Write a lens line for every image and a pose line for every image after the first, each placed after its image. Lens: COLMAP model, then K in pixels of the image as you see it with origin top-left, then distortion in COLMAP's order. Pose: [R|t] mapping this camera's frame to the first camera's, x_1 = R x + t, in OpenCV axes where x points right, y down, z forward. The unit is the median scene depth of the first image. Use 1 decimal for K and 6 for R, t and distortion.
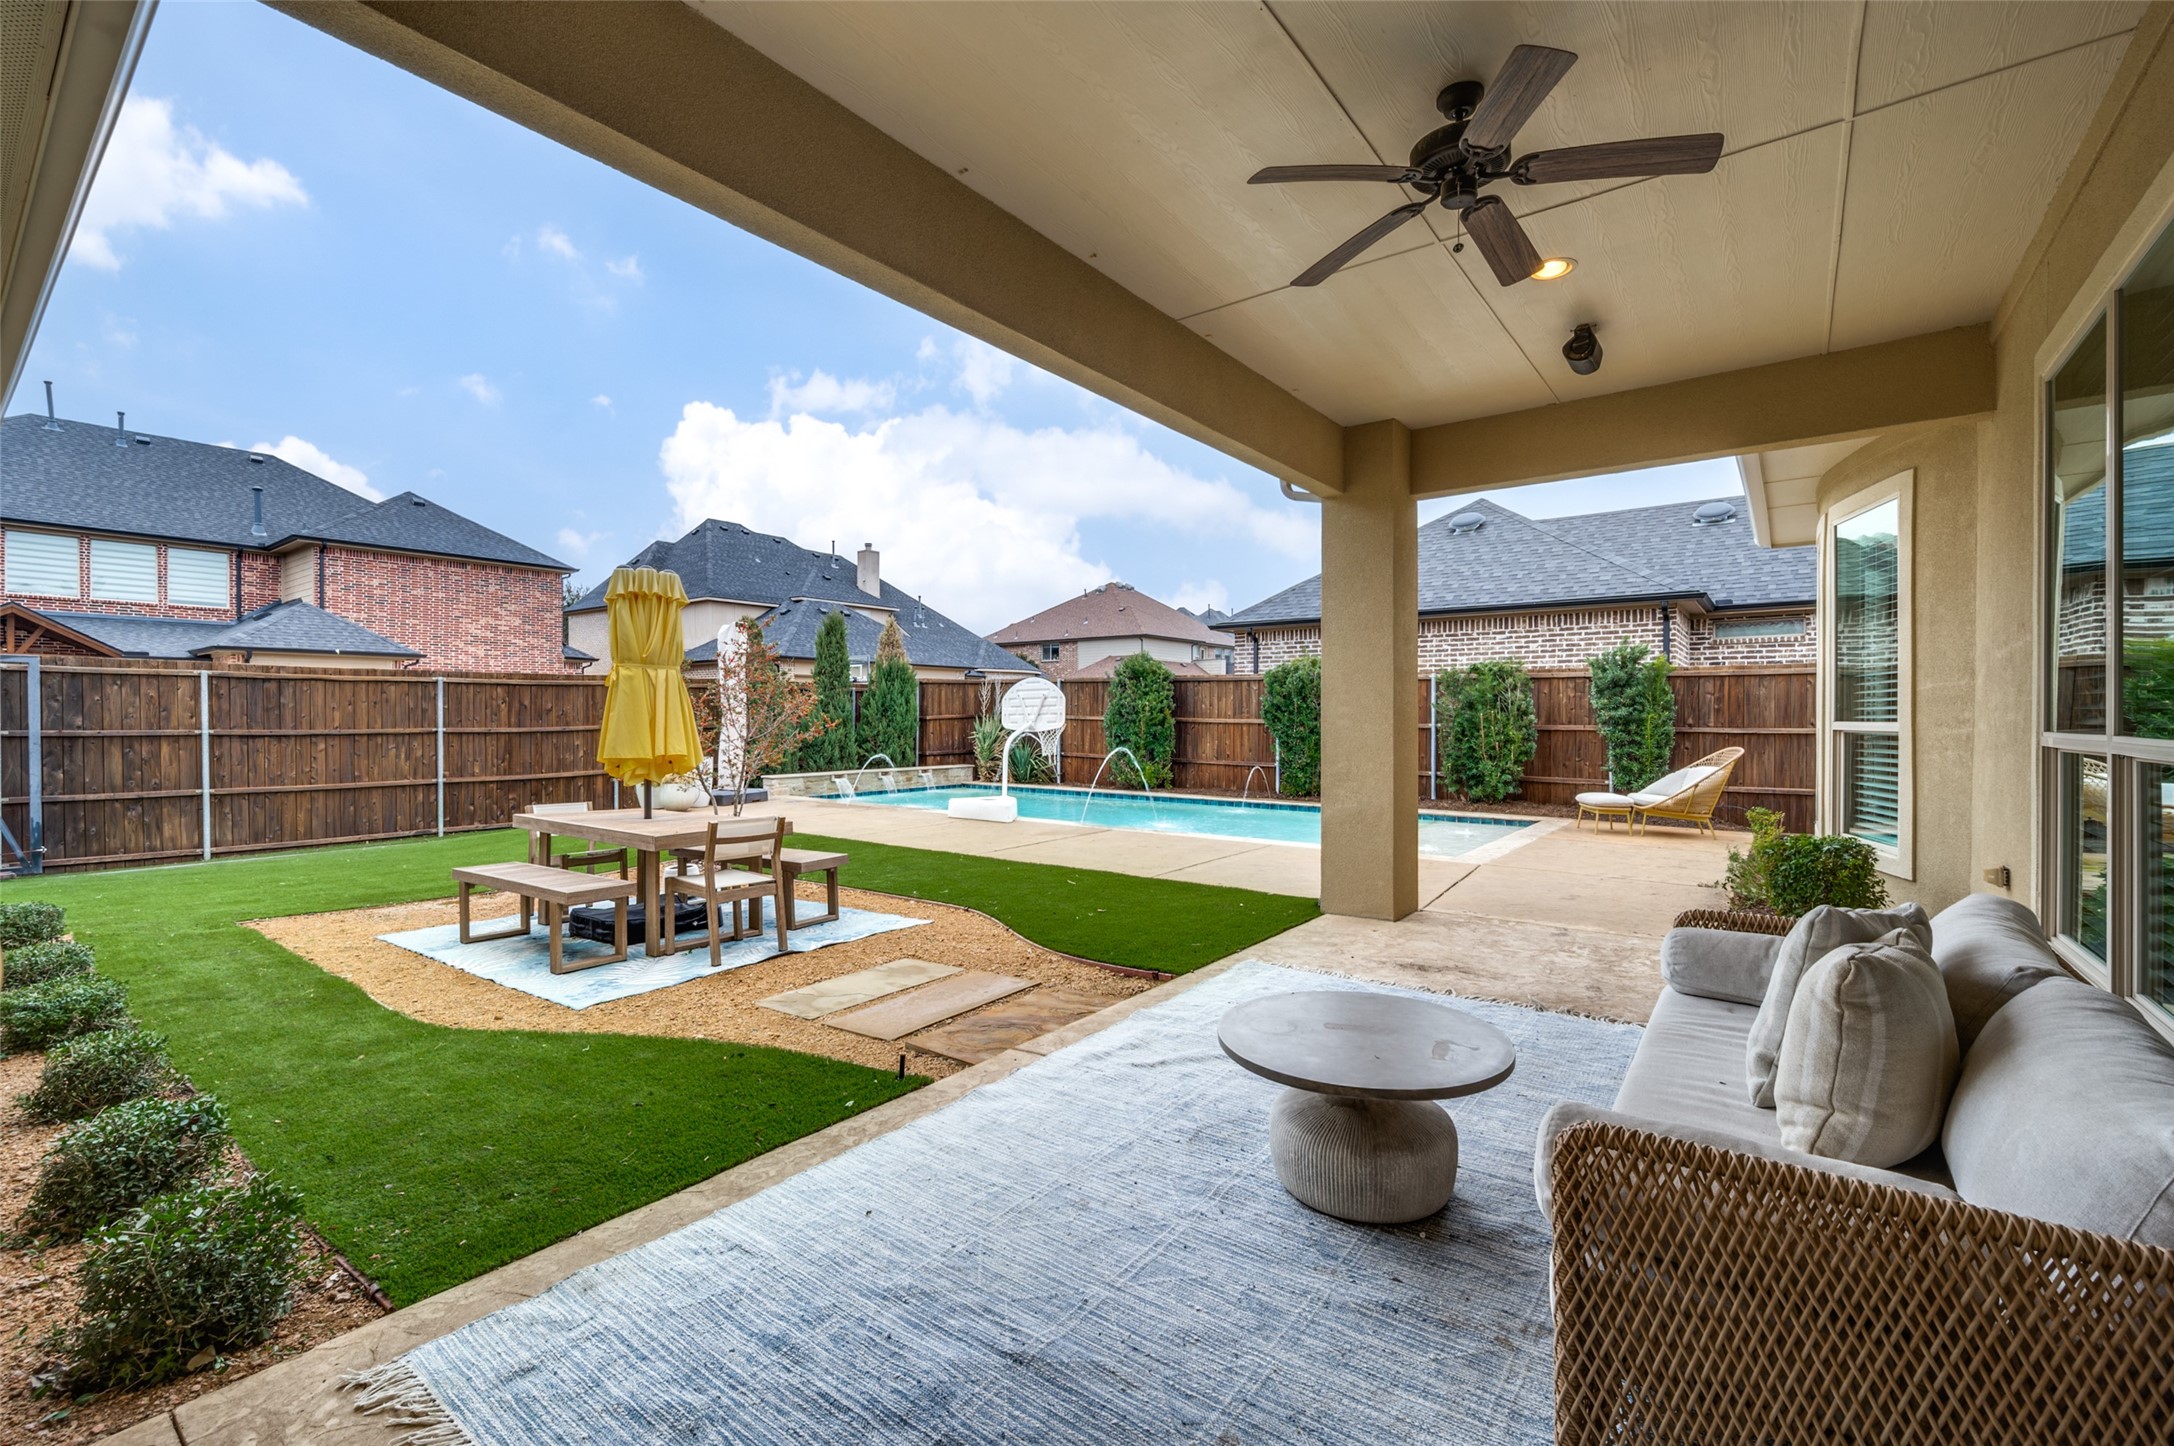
lens RADIAL K [[930.7, 0, 1080.8], [0, 930.7, 722.5], [0, 0, 1]] dist [-0.001327, -0.000135]
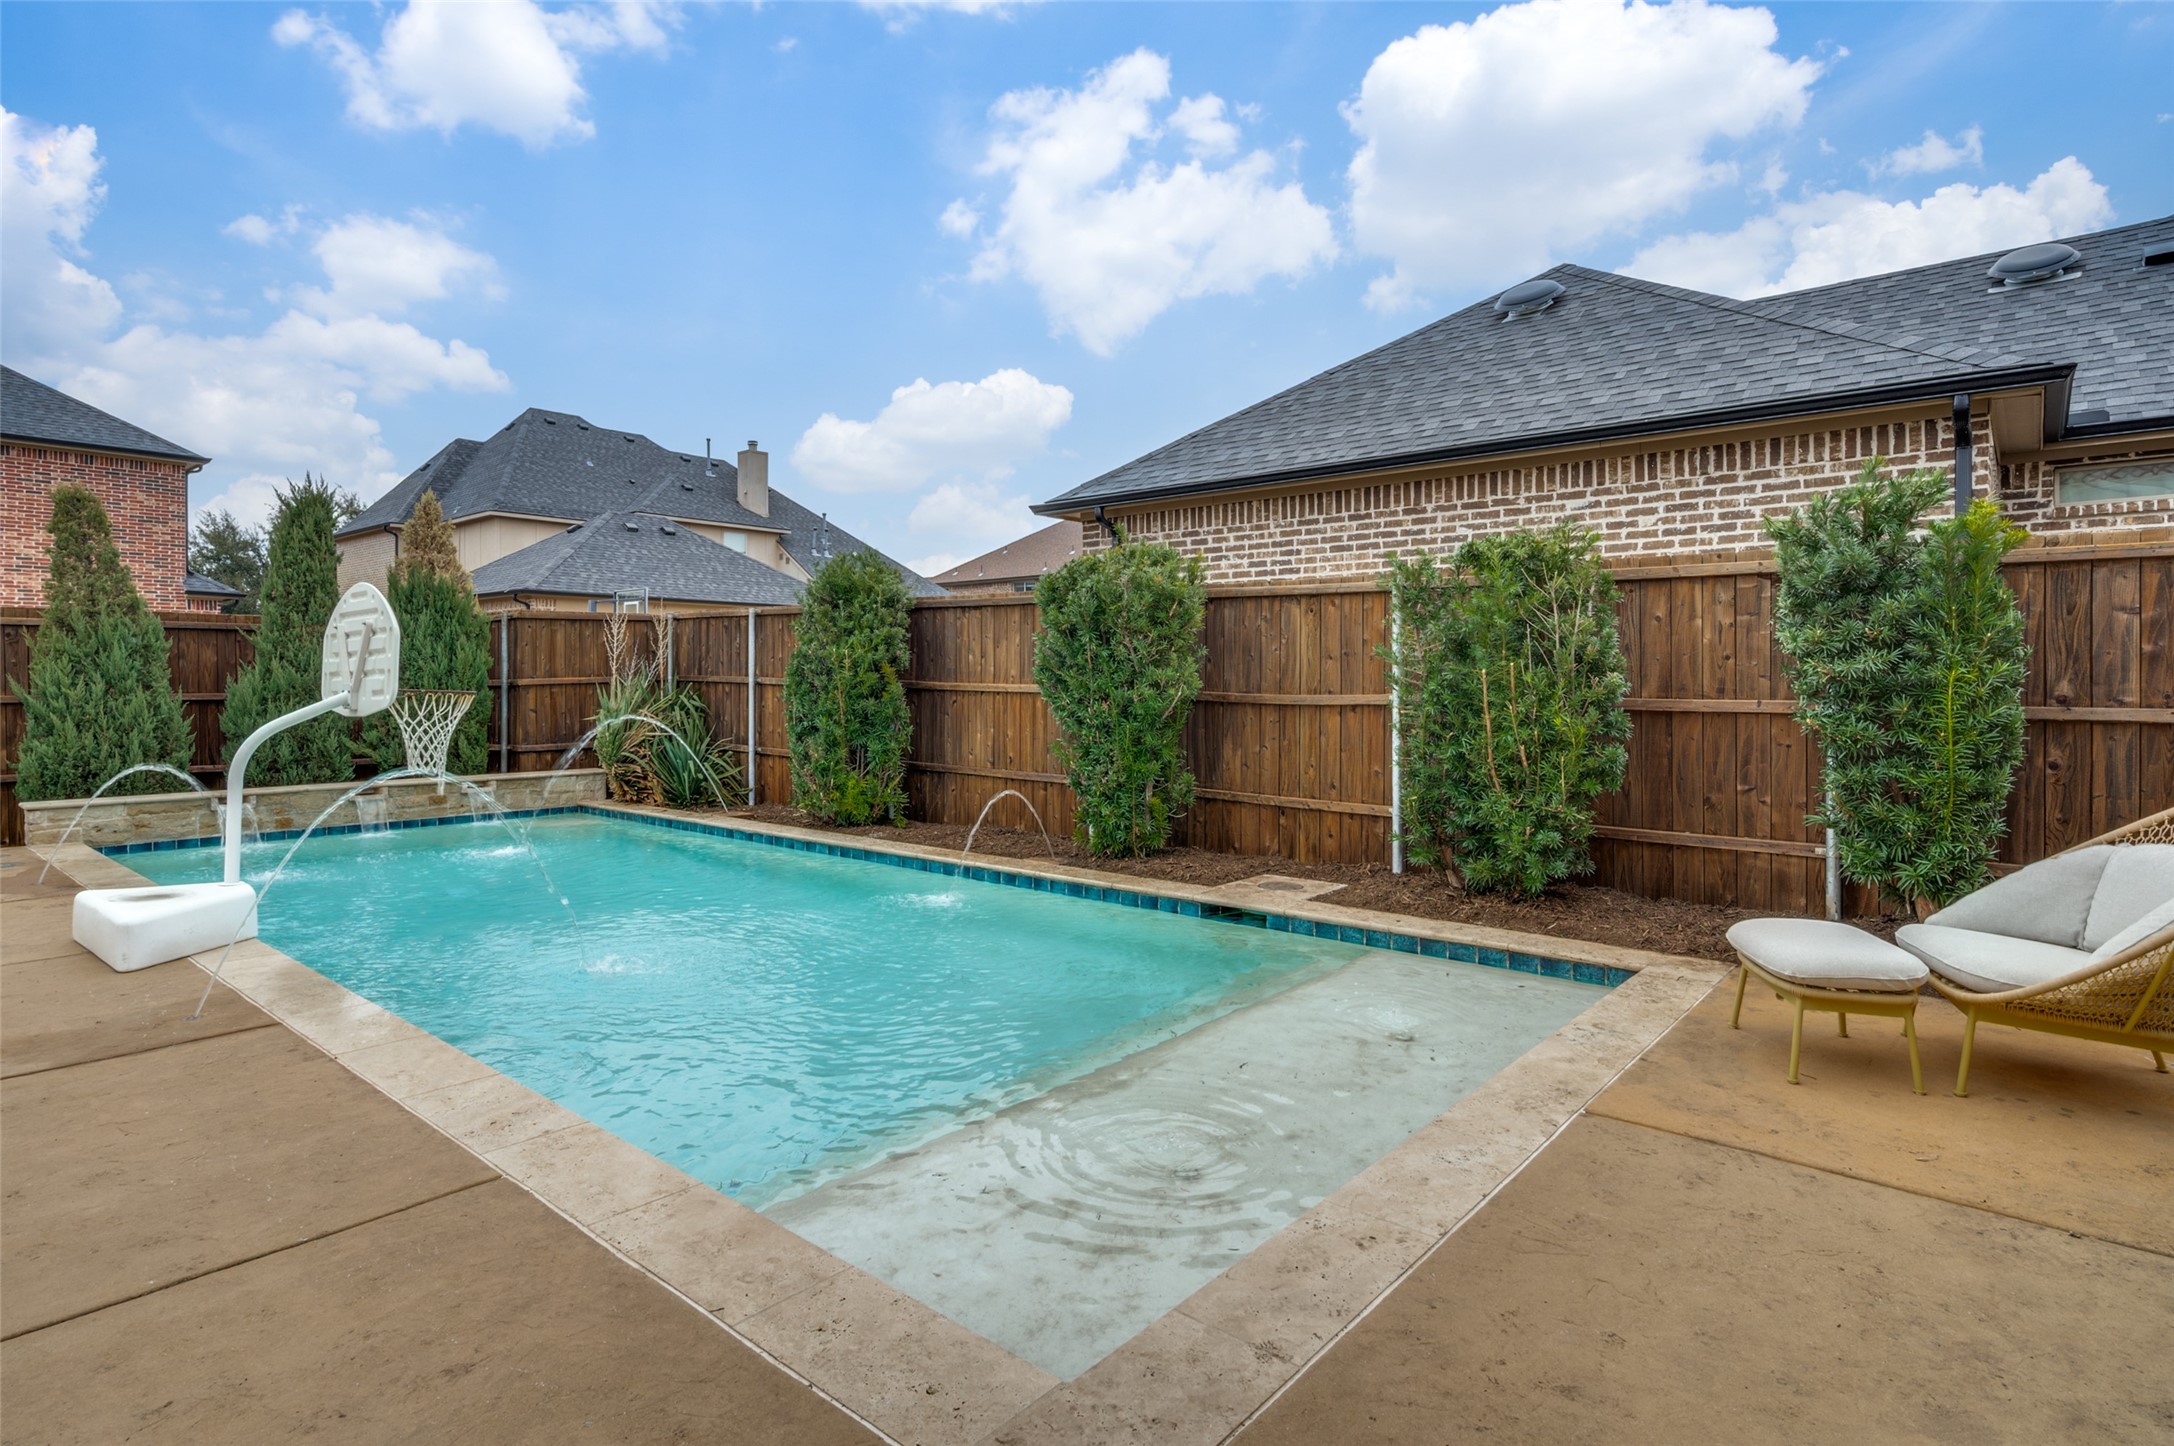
lens RADIAL K [[1118.8, 0, 1097.9], [0, 1118.8, 684.0], [0, 0, 1]] dist [-0.002634, 0.000188]
pose [[0.998857, -0.001472, -0.047781, 0.284522], [0.001330, 0.999995, -0.003007, -0.002365], [0.047785, 0.002940, 0.998853, 0.515056]]
